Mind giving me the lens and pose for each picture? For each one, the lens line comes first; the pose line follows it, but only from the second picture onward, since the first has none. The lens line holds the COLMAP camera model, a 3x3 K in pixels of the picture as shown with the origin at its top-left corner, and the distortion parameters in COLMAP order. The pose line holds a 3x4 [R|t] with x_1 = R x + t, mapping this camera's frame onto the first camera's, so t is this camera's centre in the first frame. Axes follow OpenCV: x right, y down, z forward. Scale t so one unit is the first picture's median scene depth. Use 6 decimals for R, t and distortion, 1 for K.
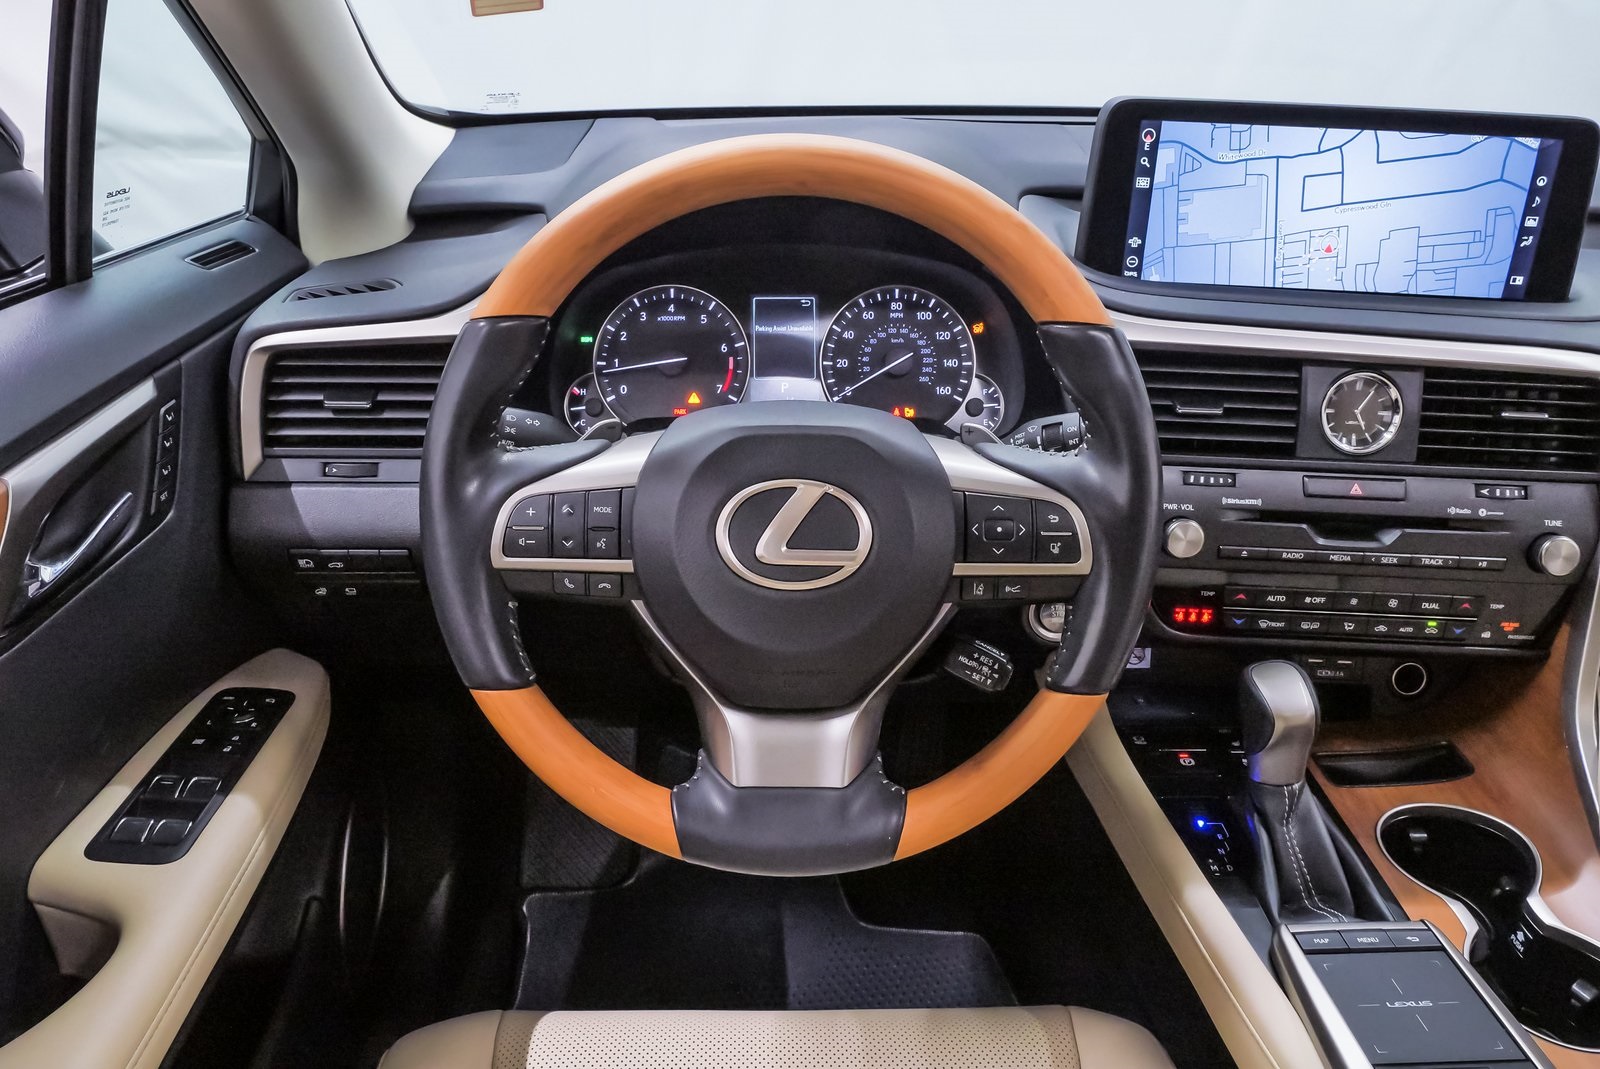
lens RADIAL K [[1165.6, 0, 793.2], [0, 1165.6, 534.4], [0, 0, 1]] dist [-0.050335, 0.022874]
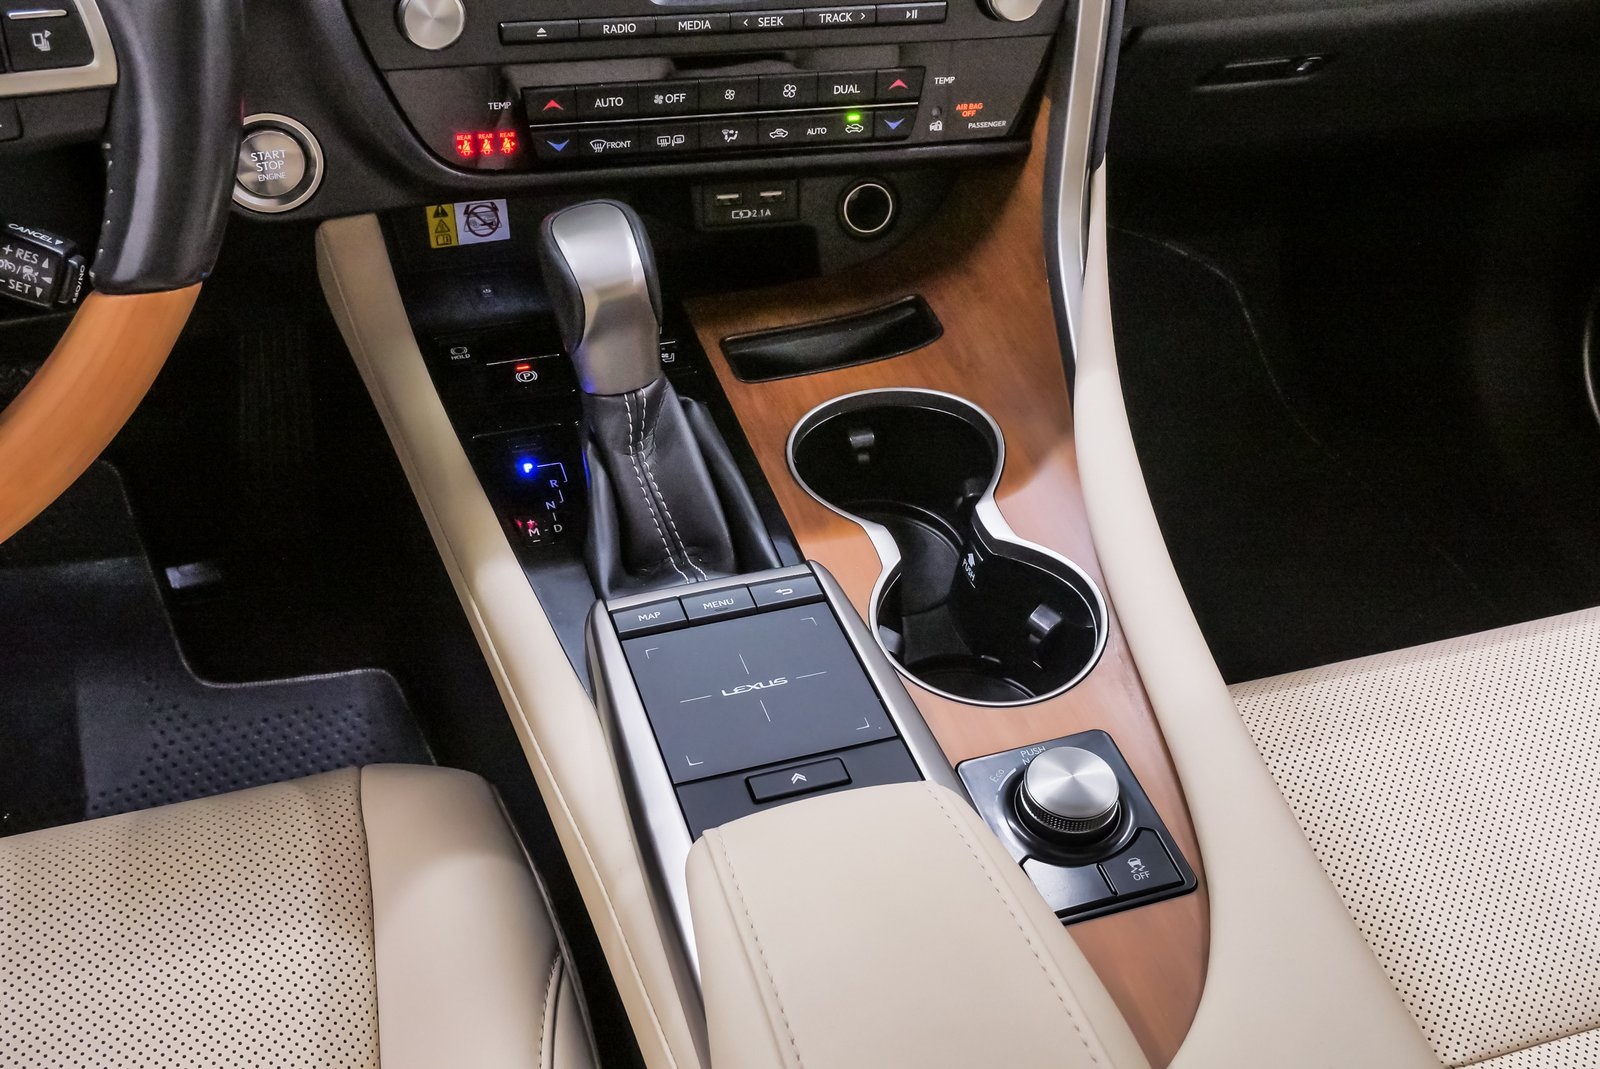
lens RADIAL K [[1693.4, 0, 795.3], [0, 1693.4, 532.3], [0, 0, 1]] dist [0.005561, 0.000000]
pose [[0.959993, -0.160560, 0.229421, 0.265993], [0.095584, 0.957971, 0.270474, 0.039915], [-0.263206, -0.237724, 0.934992, 0.055775]]
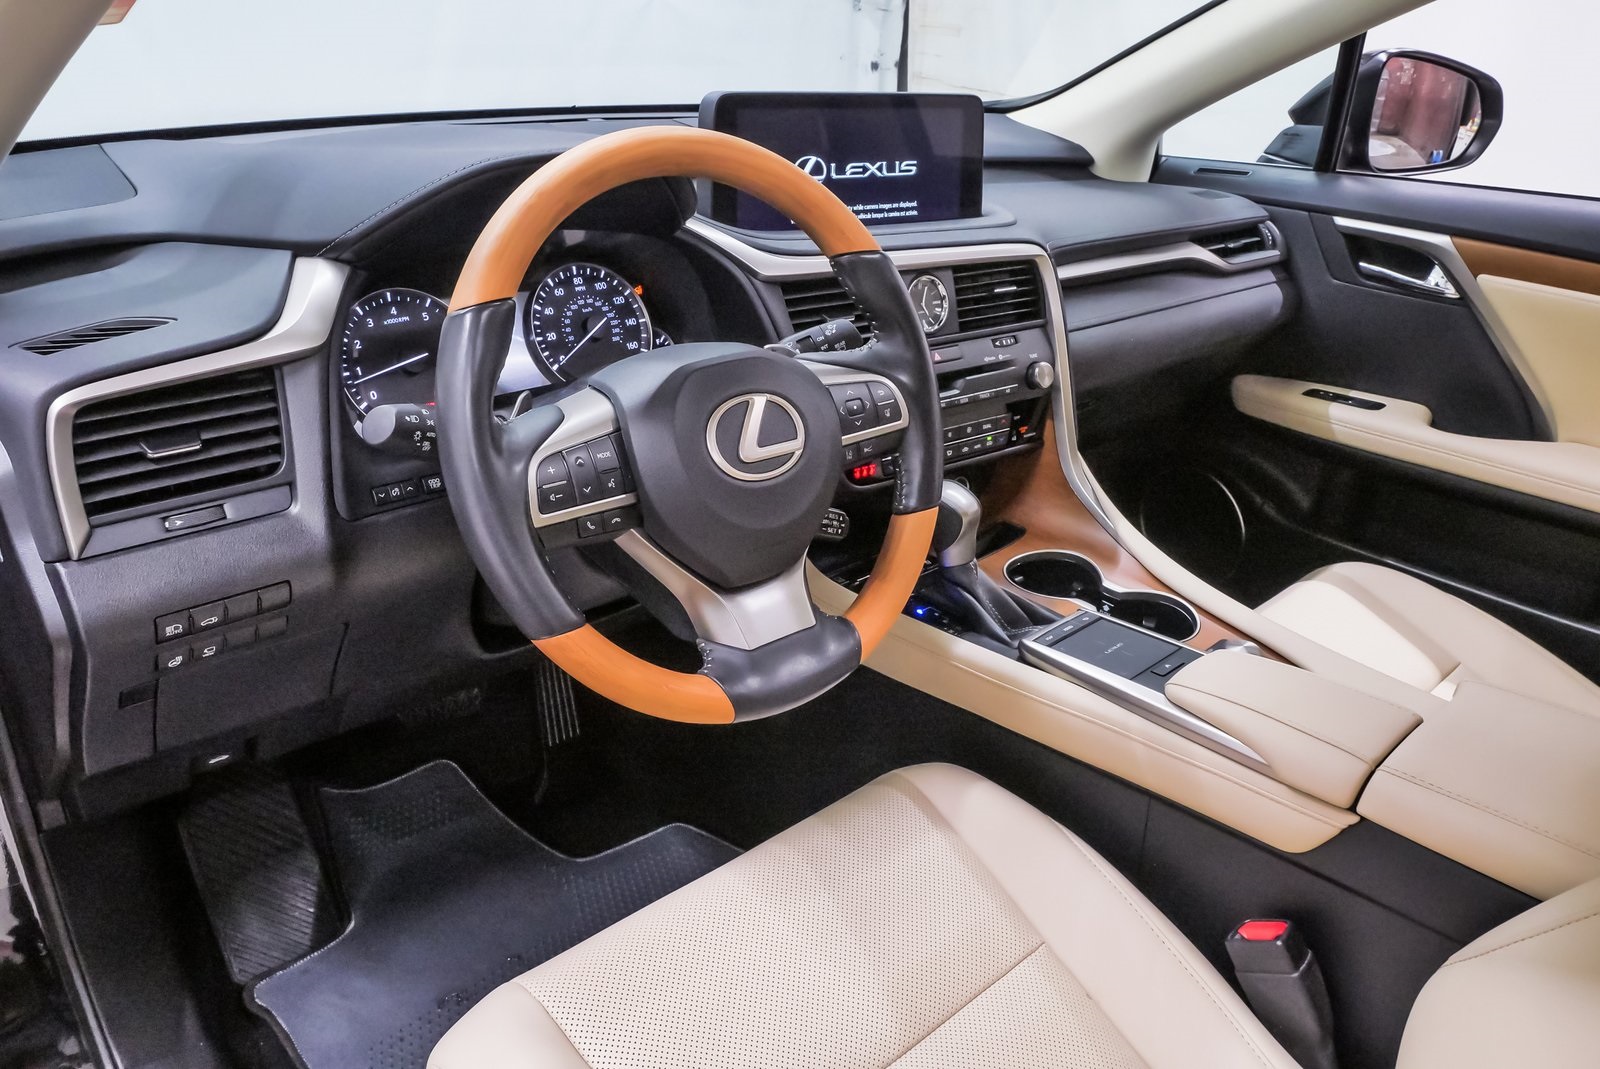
lens RADIAL K [[1165.6, 0, 799.5], [0, 1165.6, 547.3], [0, 0, 1]] dist [-0.050335, 0.022874]
pose [[0.753370, -0.265839, 0.601467, -0.559611], [0.262215, 0.960226, 0.095967, 0.004759], [-0.603056, 0.085415, 0.793113, -0.022924]]
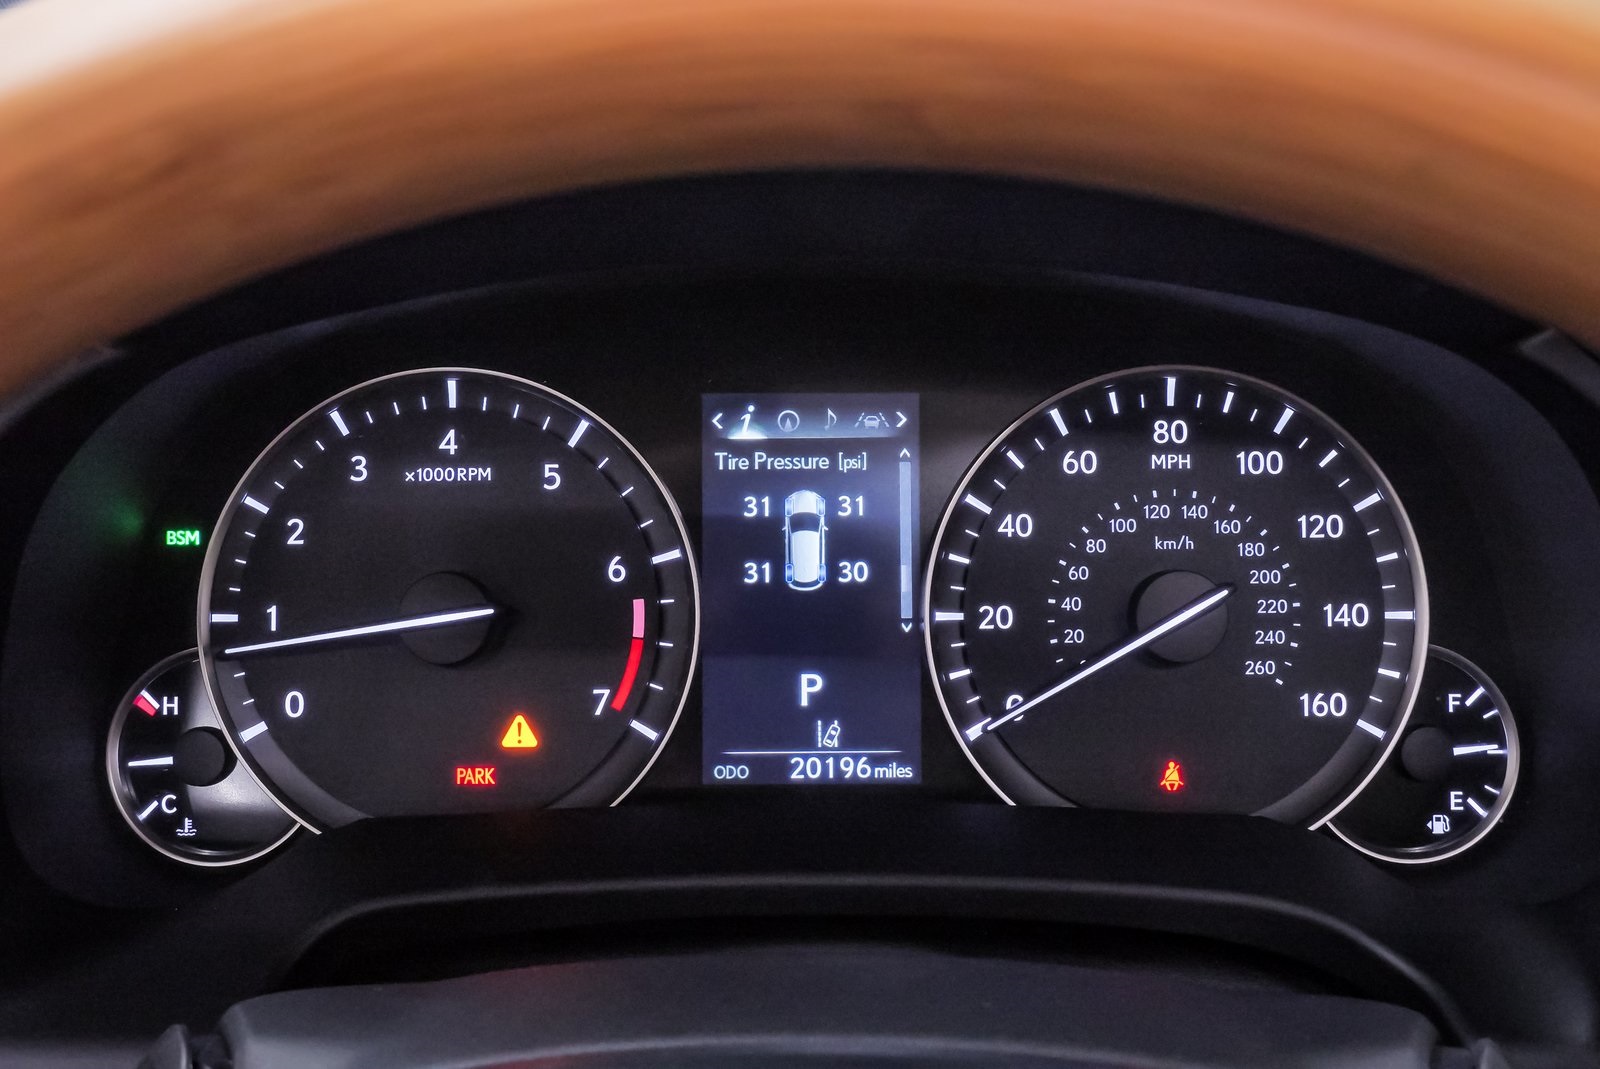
lens RADIAL K [[1872.6, 0, 784.9], [0, 1872.6, 532.7], [0, 0, 1]] dist [0.002762, 0.000000]
pose [[0.999655, -0.000844, -0.026243, -0.001217], [0.000416, 0.999867, -0.016315, -0.177909], [0.026253, 0.016298, 0.999522, 0.548352]]
